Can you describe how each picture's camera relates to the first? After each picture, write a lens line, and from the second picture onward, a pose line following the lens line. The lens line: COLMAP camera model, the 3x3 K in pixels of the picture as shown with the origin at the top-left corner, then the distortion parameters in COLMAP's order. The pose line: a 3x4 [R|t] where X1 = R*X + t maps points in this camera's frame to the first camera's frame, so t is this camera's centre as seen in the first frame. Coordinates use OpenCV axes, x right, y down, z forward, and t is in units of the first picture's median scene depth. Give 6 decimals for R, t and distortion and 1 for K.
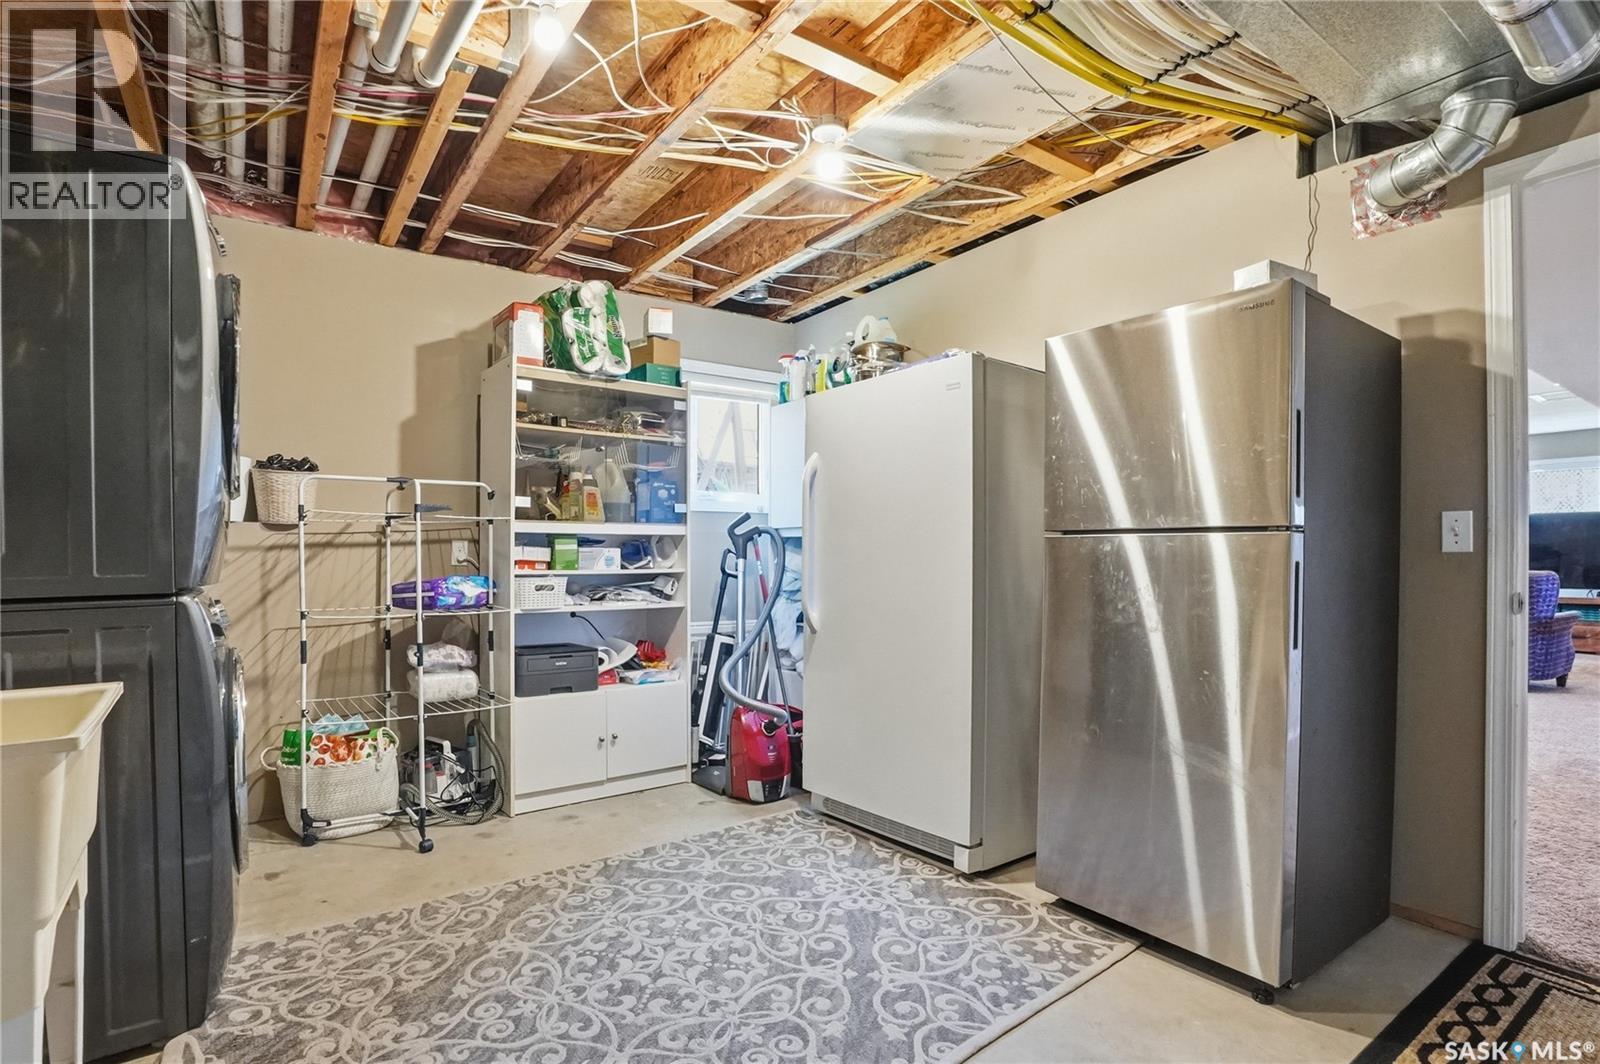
lens RADIAL K [[796.2, 0, 803.2], [0, 796.2, 560.7], [0, 0, 1]] dist [-0.068455, 0.028480]
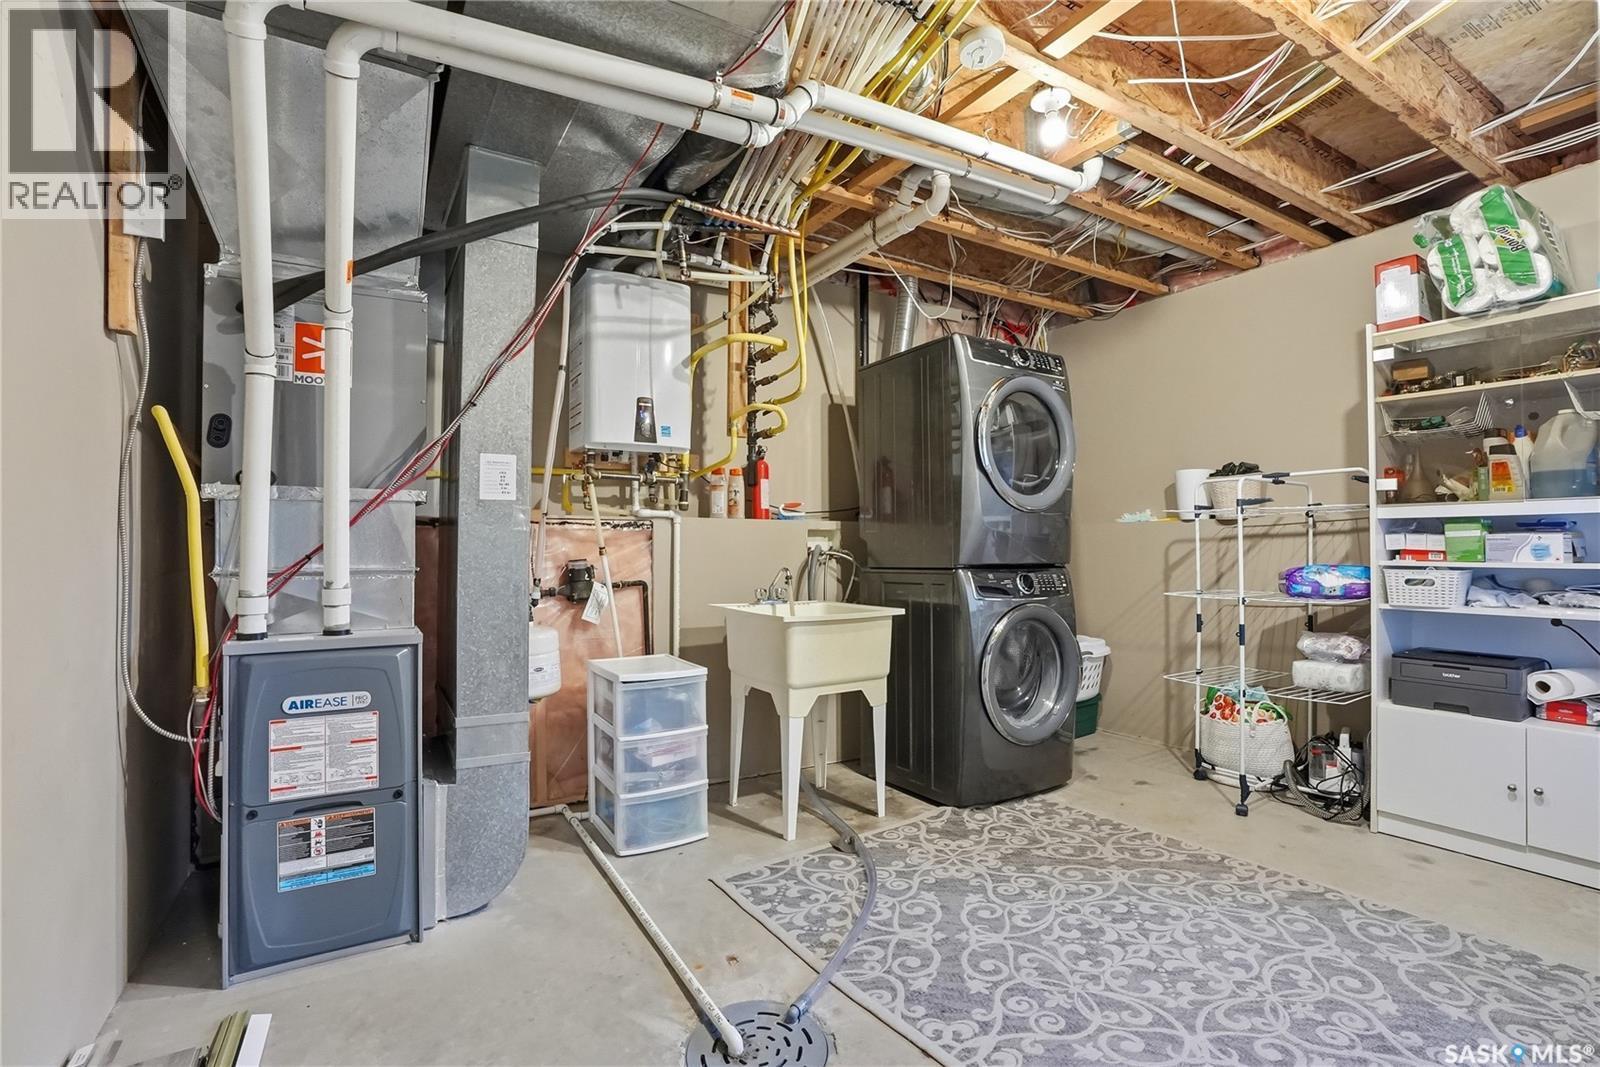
lens RADIAL K [[740.8, 0, 800.0], [0, 740.8, 533.5], [0, 0, 1]] dist [-0.002761, 0.007024]
pose [[-0.059402, -0.017907, -0.998074, 0.644834], [0.003554, 0.999829, -0.018150, -0.007616], [0.998228, -0.004625, -0.059328, 0.472745]]
